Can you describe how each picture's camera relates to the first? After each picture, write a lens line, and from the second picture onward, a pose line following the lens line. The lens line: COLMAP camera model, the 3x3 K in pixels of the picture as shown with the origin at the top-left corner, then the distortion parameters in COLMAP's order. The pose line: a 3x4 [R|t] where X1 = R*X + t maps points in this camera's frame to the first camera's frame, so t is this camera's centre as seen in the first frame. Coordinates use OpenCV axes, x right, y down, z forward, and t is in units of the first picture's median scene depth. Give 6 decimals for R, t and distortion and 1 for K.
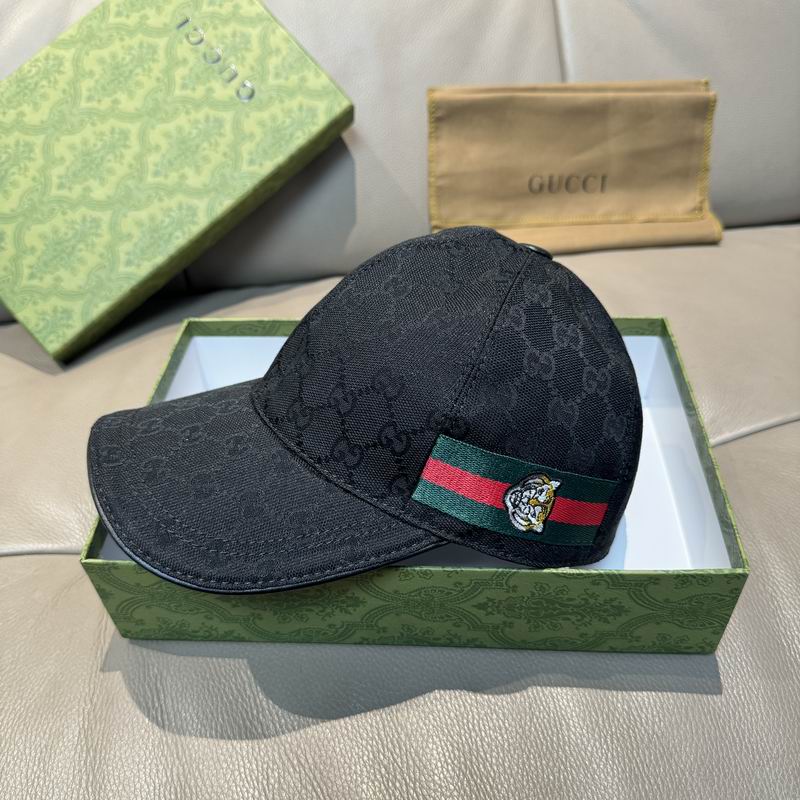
lens RADIAL K [[793.9, 0, 391.6], [0, 793.9, 404.9], [0, 0, 1]] dist [-0.043103, 0.000000]
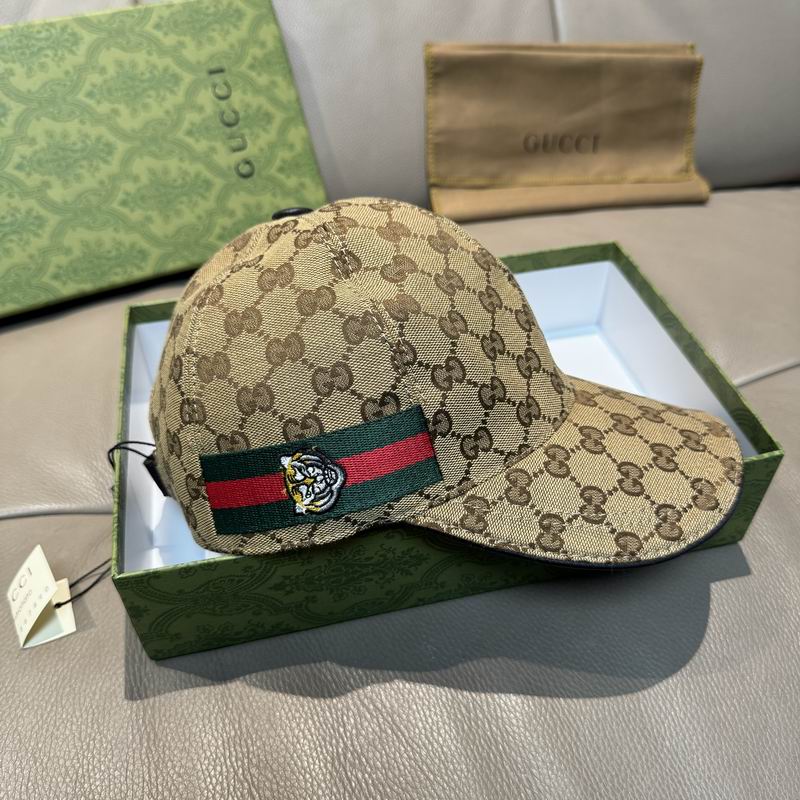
lens RADIAL K [[793.9, 0, 402.5], [0, 793.9, 393.3], [0, 0, 1]] dist [-0.043103, 0.000000]
pose [[0.994352, -0.018186, 0.104567, -0.104210], [0.018186, 0.999834, 0.000954, 0.040485], [-0.104567, 0.000953, 0.994517, 0.020582]]
